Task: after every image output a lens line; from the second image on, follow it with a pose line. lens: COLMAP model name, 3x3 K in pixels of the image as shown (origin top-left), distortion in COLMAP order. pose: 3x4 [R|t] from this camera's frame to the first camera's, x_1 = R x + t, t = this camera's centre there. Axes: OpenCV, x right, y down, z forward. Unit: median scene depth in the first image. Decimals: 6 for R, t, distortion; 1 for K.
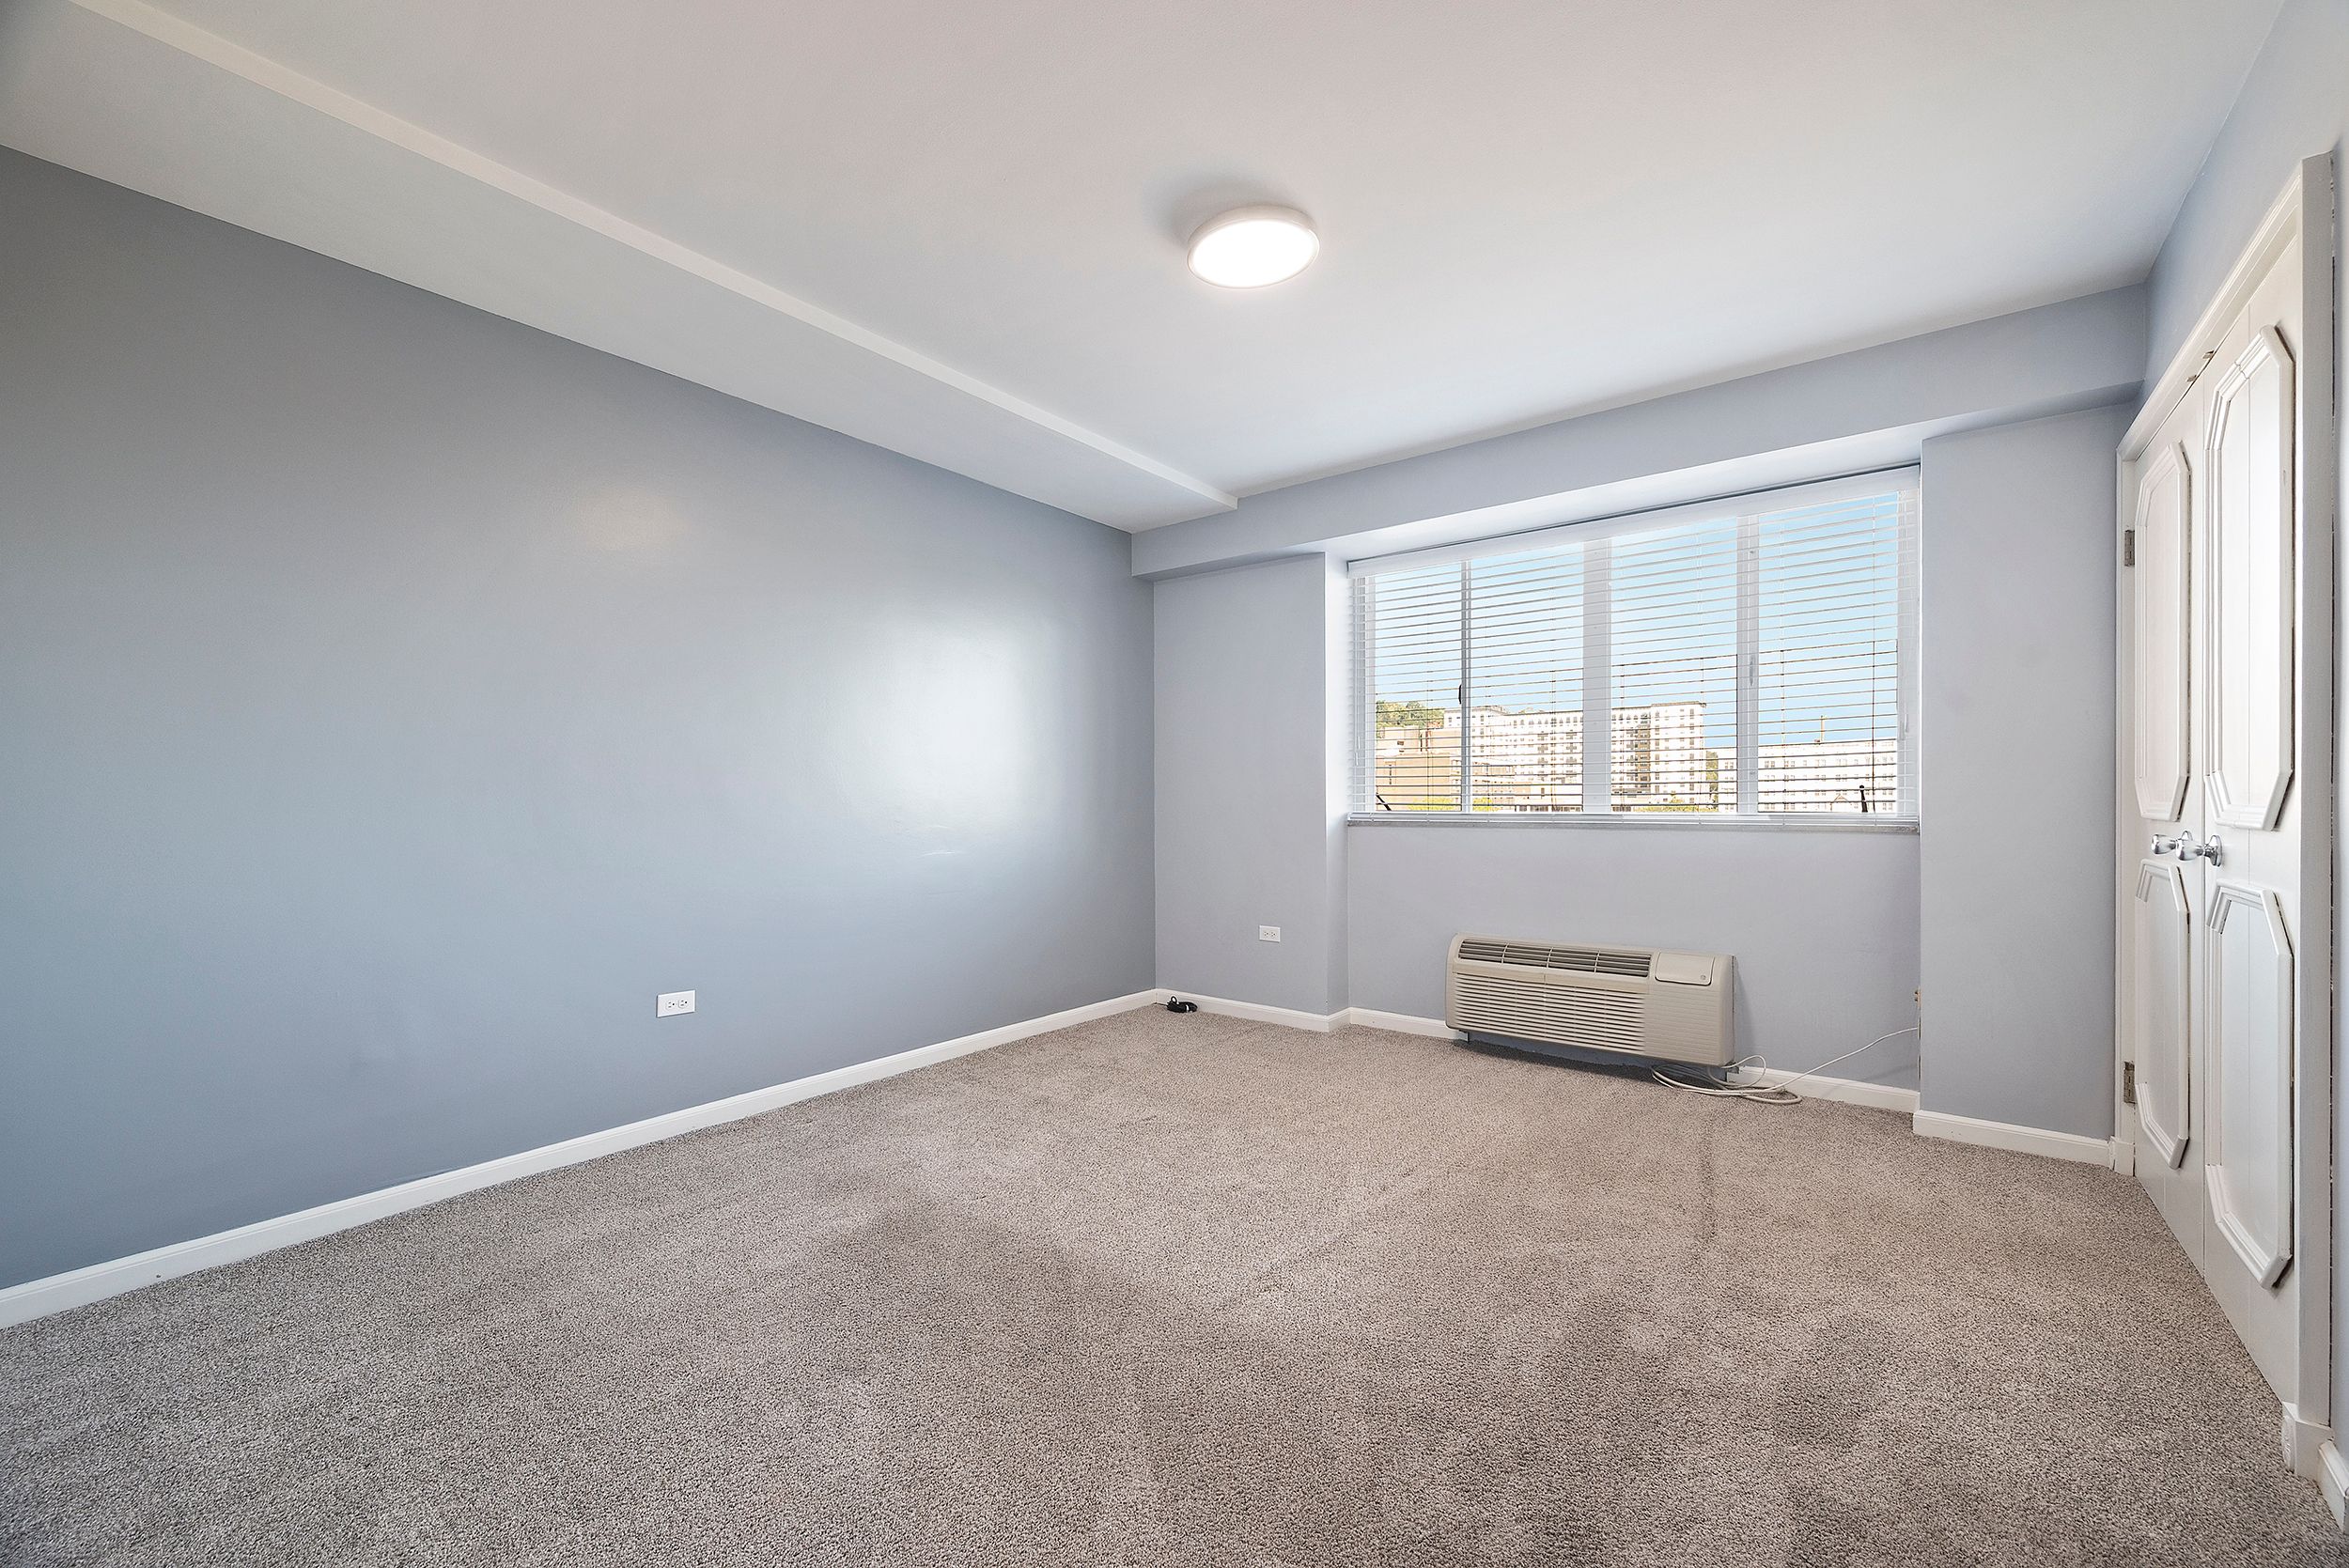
lens RADIAL K [[927.3, 0, 1188.3], [0, 927.3, 800.5], [0, 0, 1]] dist [0.000006, -0.001159]
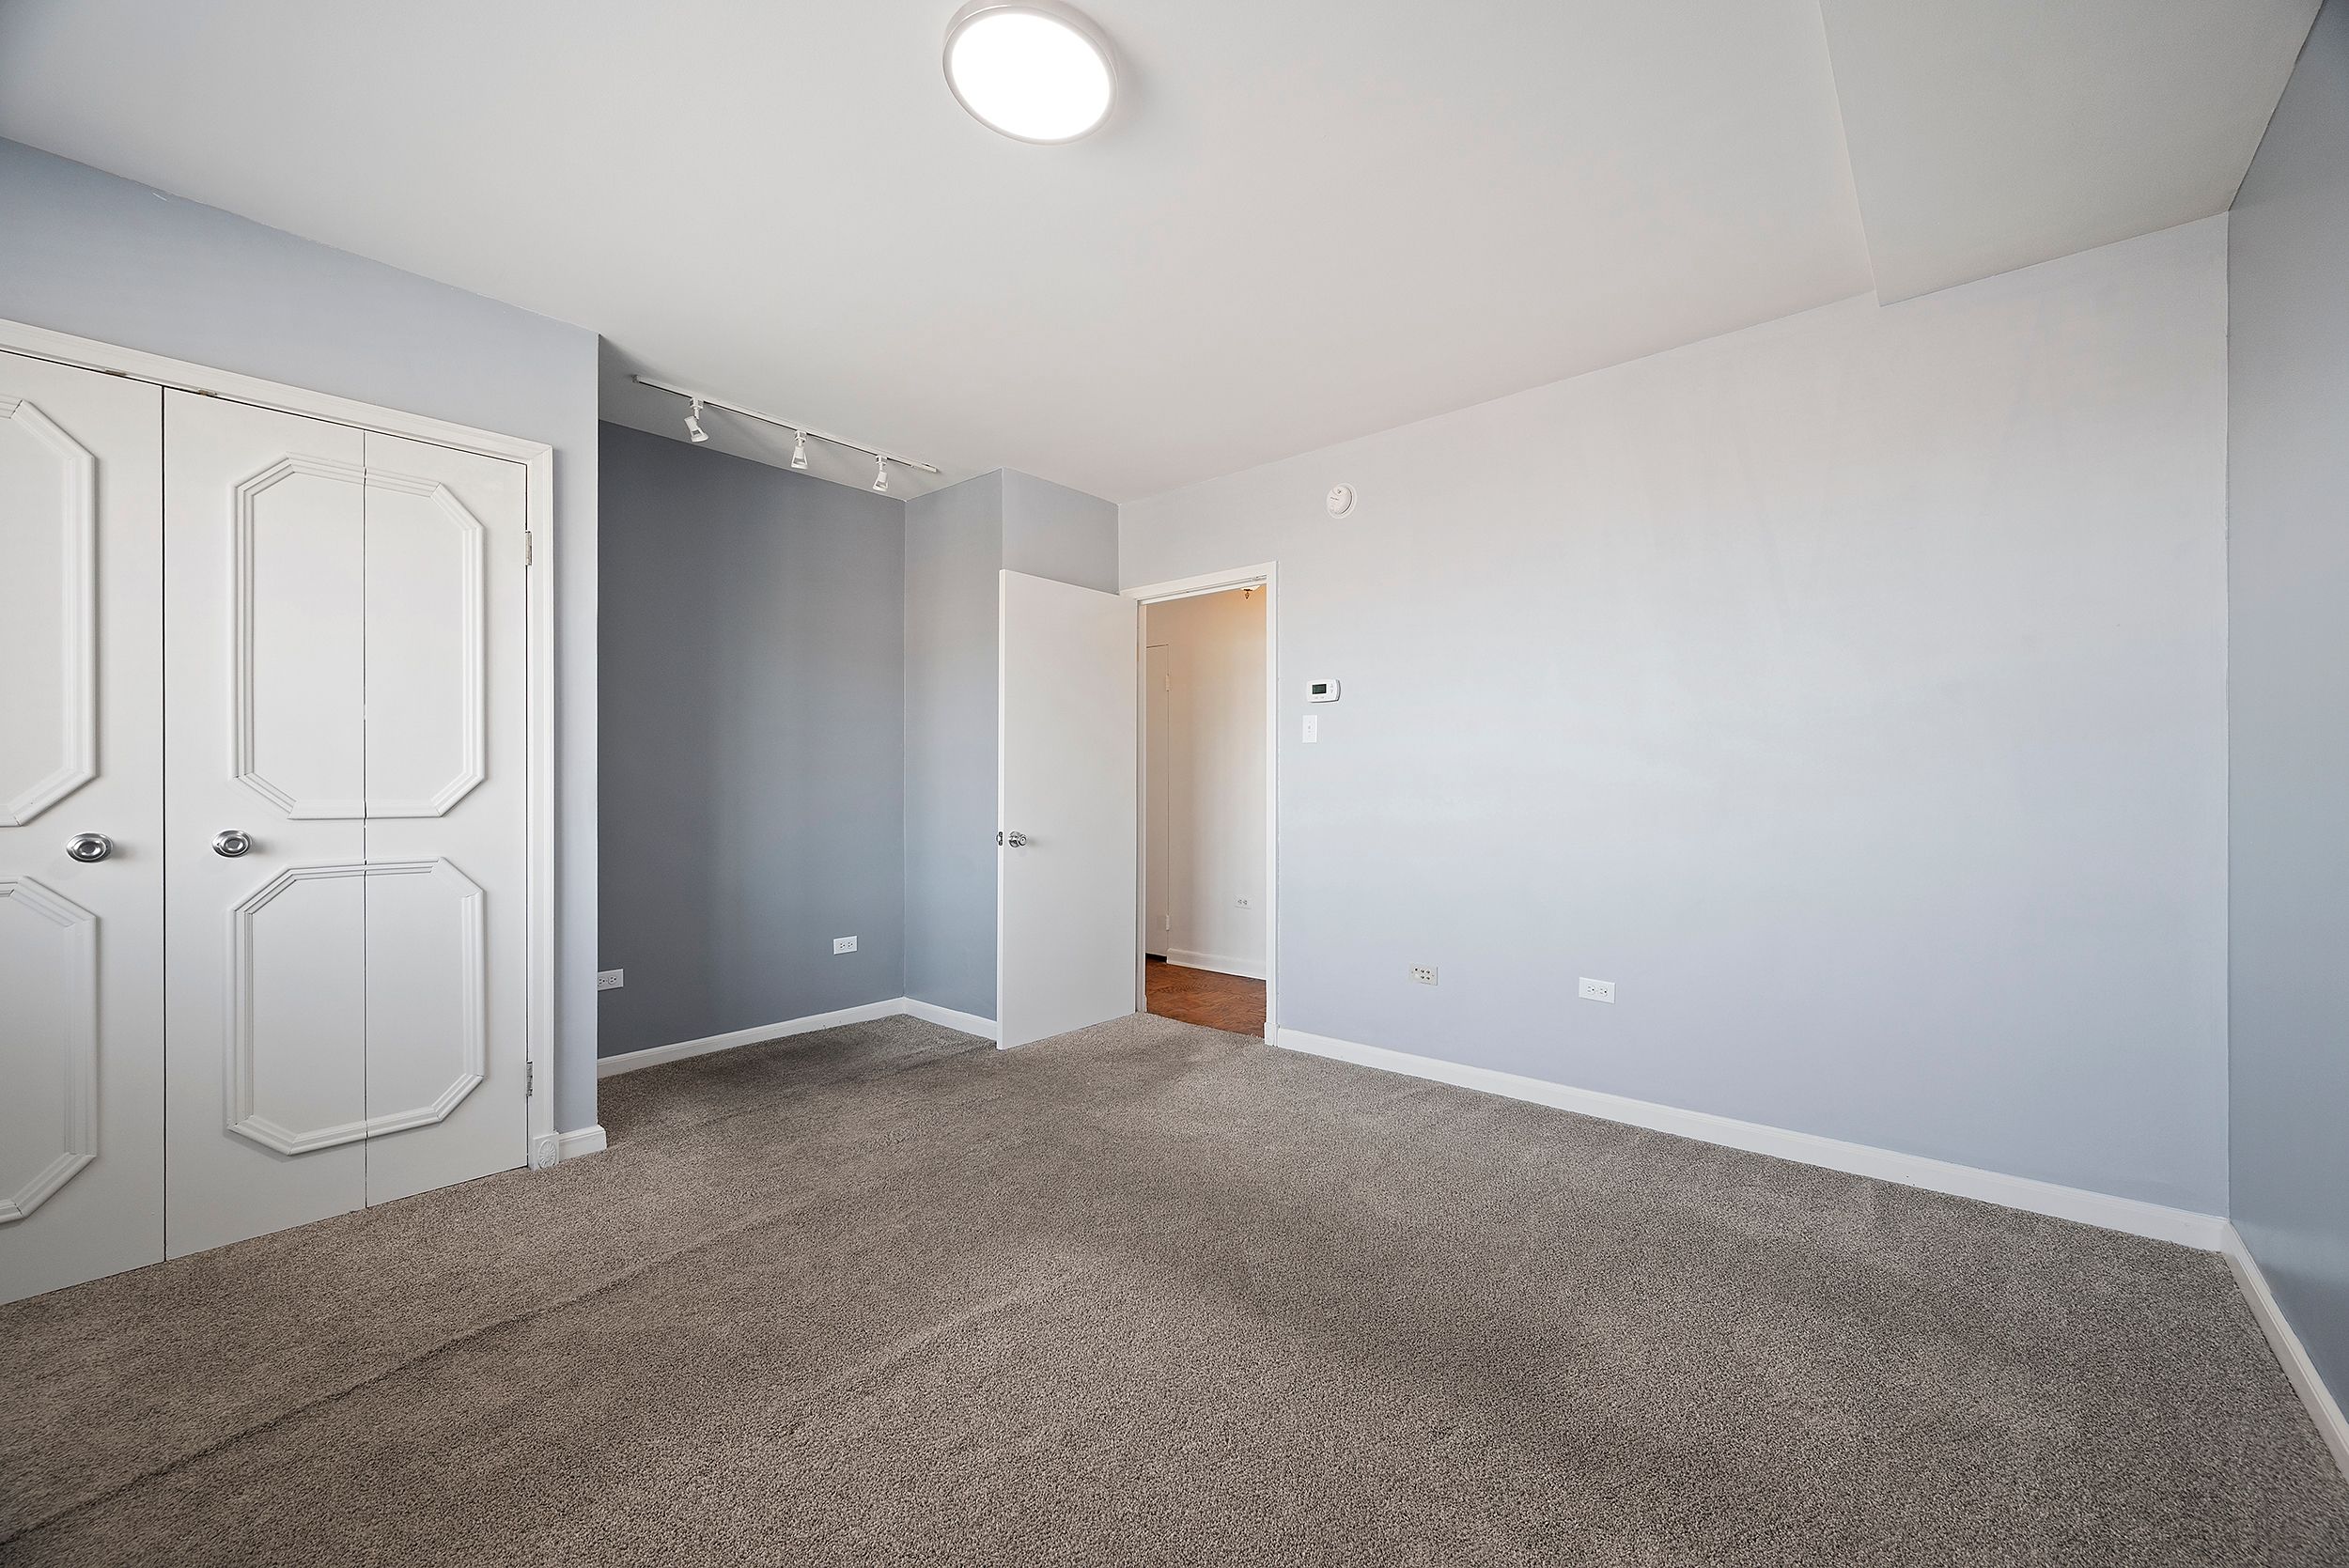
lens RADIAL K [[927.3, 0, 1176.2], [0, 927.3, 779.7], [0, 0, 1]] dist [0.000006, -0.001159]
pose [[-0.998300, 0.001767, 0.058259, -0.060957], [0.001563, 0.999992, -0.003549, -0.010929], [-0.058265, -0.003452, -0.998295, 1.161404]]
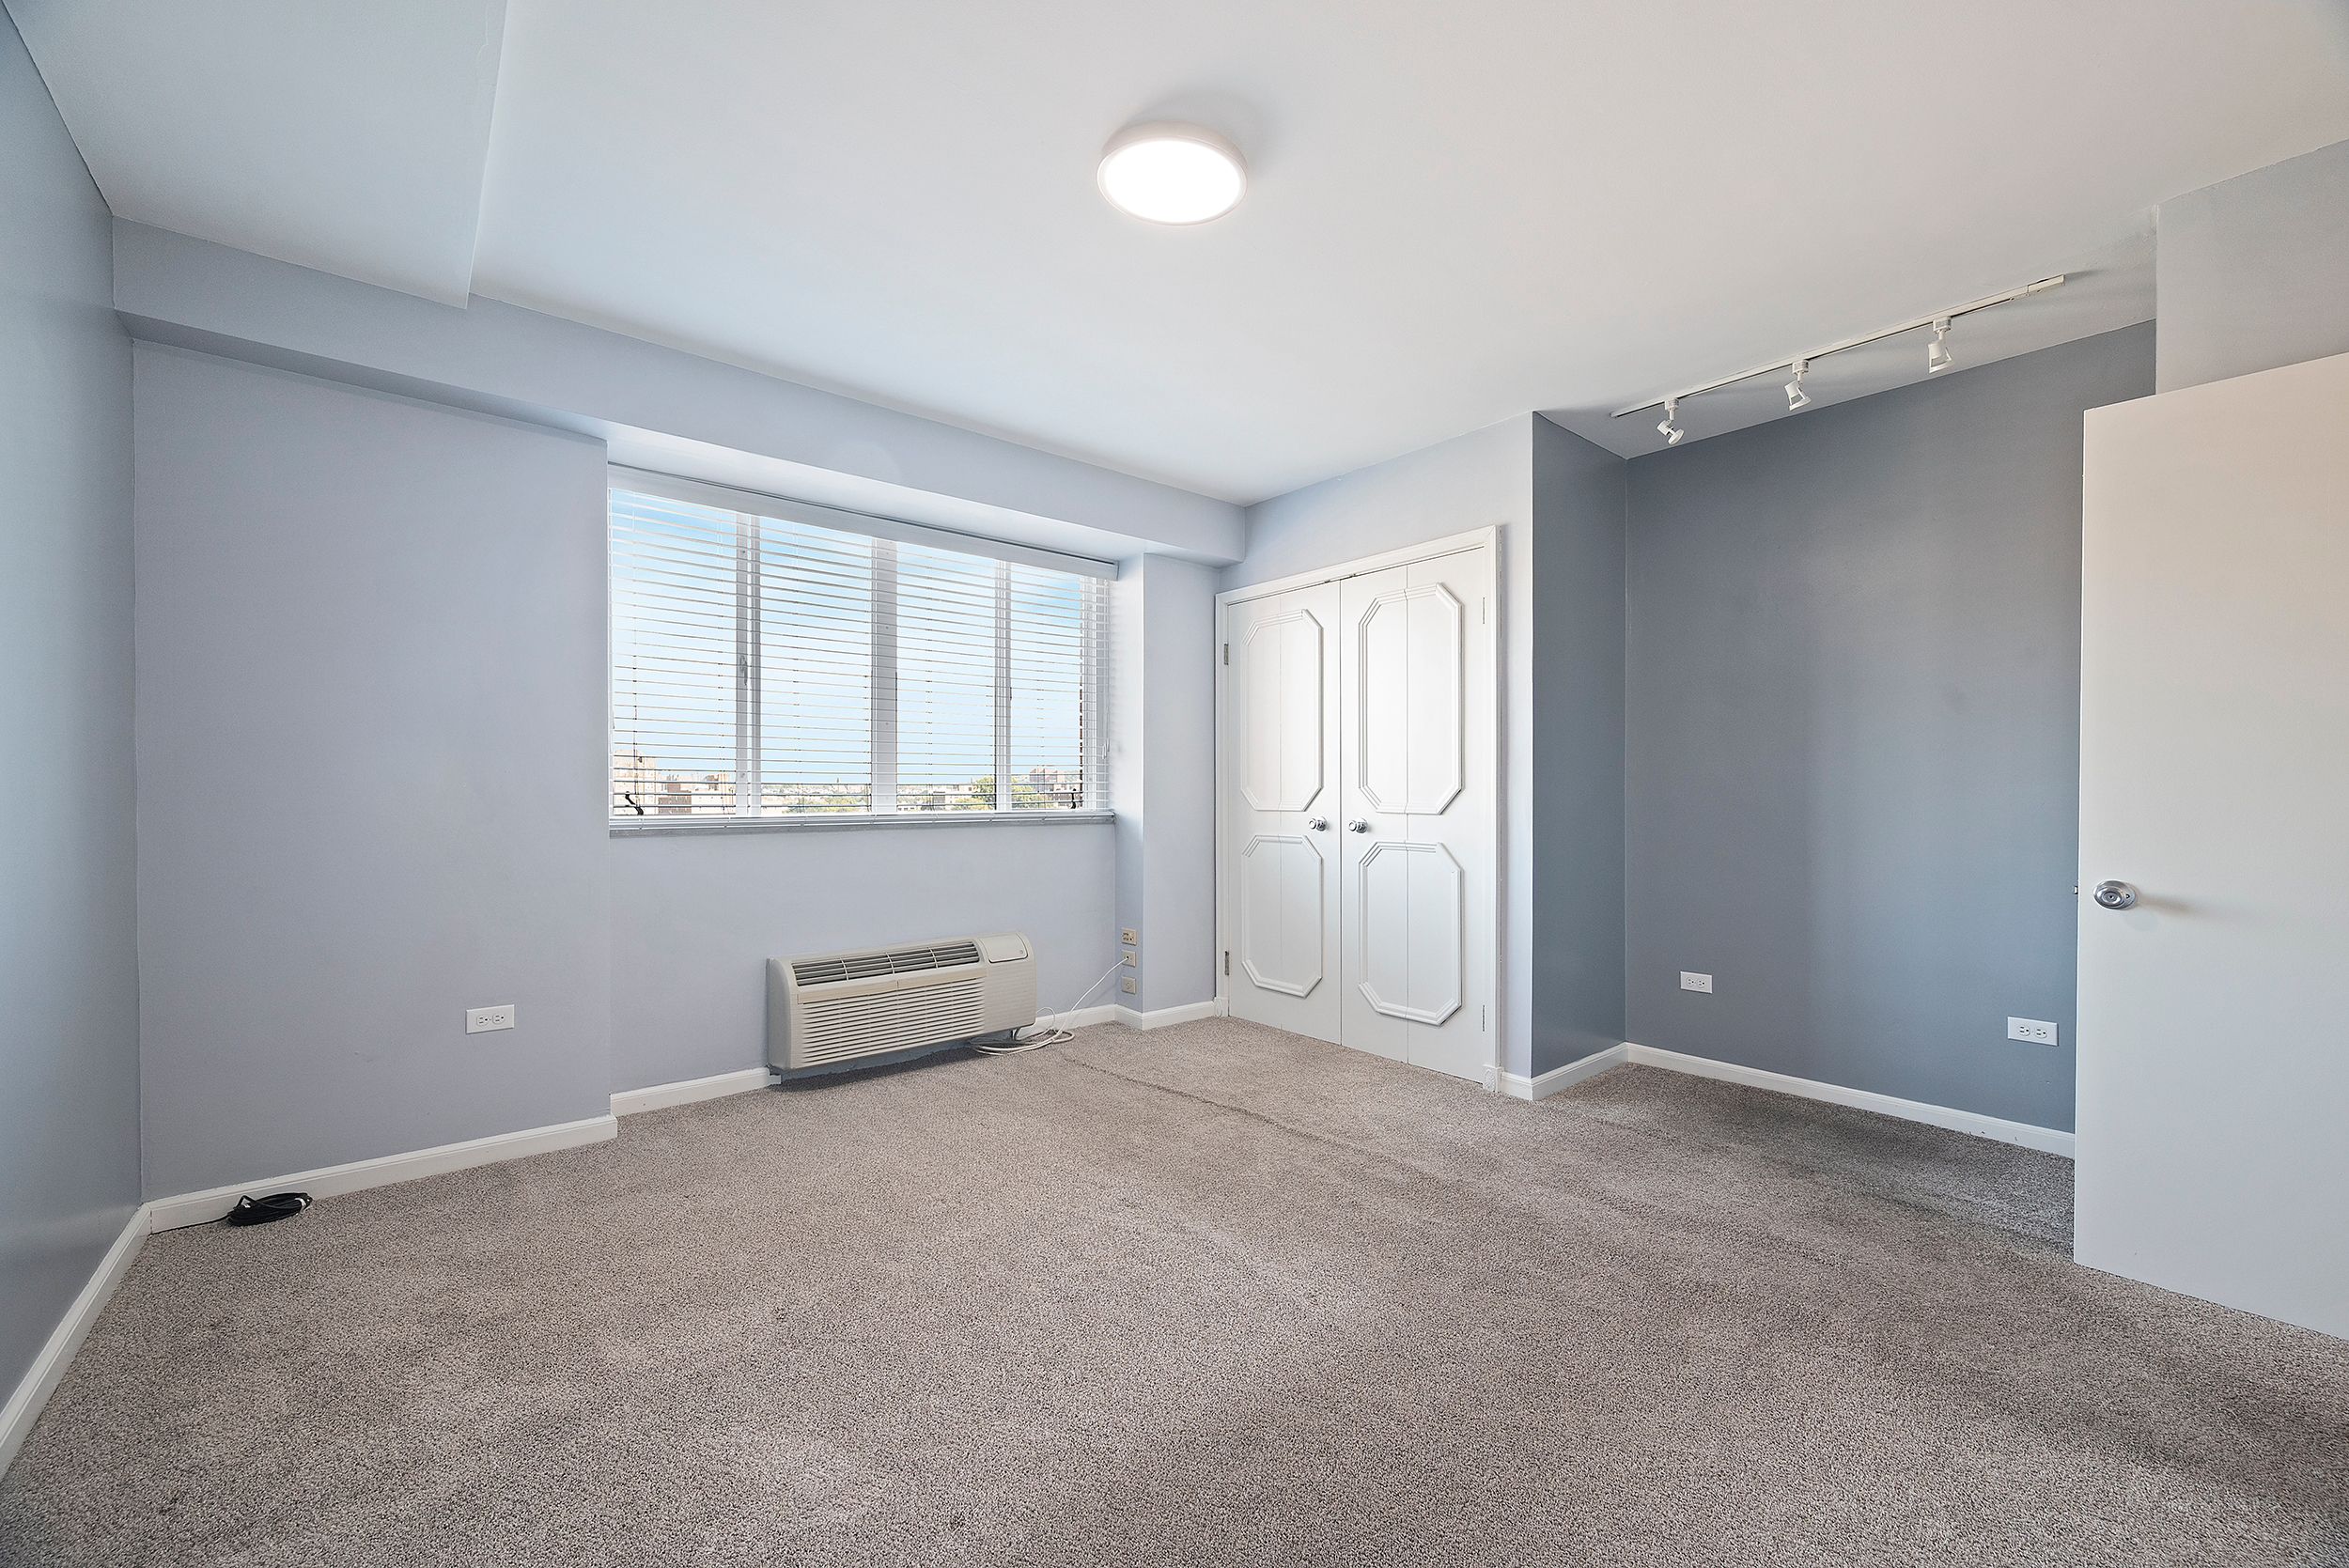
lens RADIAL K [[927.3, 0, 1186.2], [0, 927.3, 794.3], [0, 0, 1]] dist [0.000006, -0.001159]
pose [[0.219523, -0.000787, 0.975607, -0.522303], [-0.001734, 0.999998, 0.001197, -0.008809], [-0.975606, -0.001955, 0.219521, 0.526697]]
